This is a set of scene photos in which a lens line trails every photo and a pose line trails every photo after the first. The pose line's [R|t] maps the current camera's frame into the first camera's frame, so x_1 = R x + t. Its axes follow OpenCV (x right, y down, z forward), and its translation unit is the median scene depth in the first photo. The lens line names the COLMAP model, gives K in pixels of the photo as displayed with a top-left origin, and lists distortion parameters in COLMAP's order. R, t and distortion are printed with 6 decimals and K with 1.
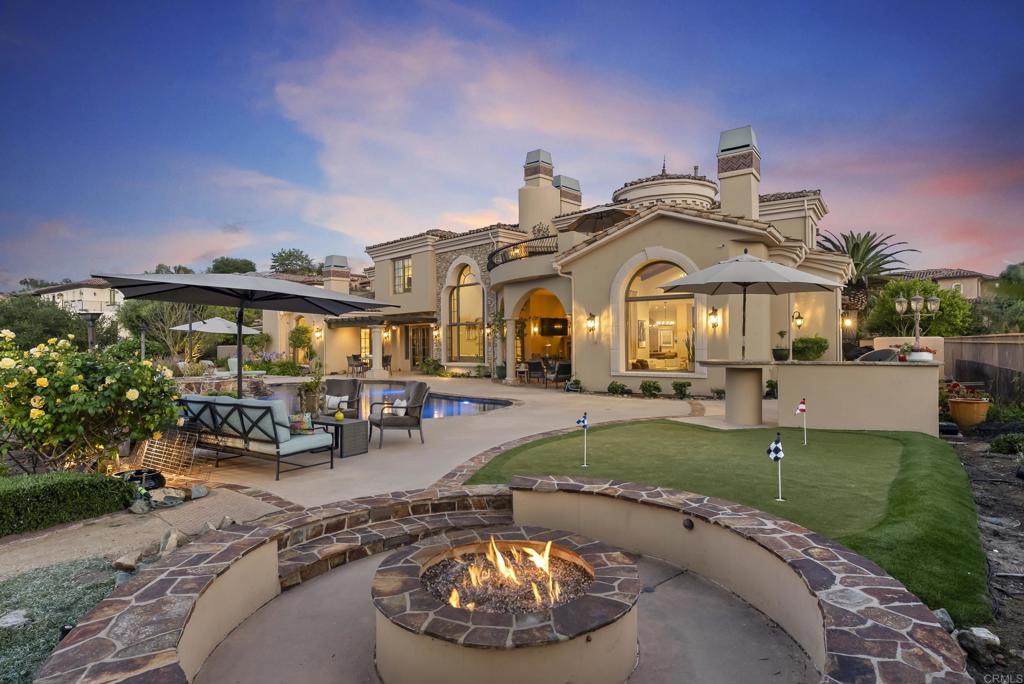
lens RADIAL K [[556.3, 0, 510.8], [0, 556.3, 344.3], [0, 0, 1]] dist [0.002237, -0.001080]
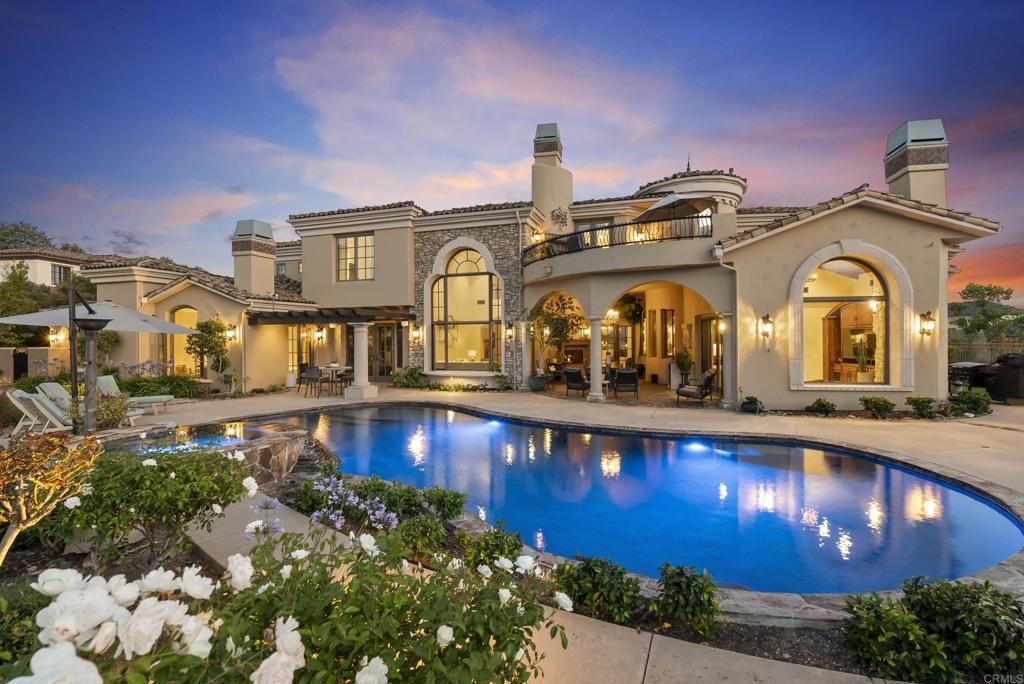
lens RADIAL K [[472.9, 0, 513.1], [0, 472.9, 335.8], [0, 0, 1]] dist [-0.003930, -0.000149]
pose [[0.891337, 0.007443, 0.453279, -0.347560], [-0.002730, 0.999935, -0.011049, -0.011261], [-0.453332, 0.008611, 0.891300, 0.385470]]
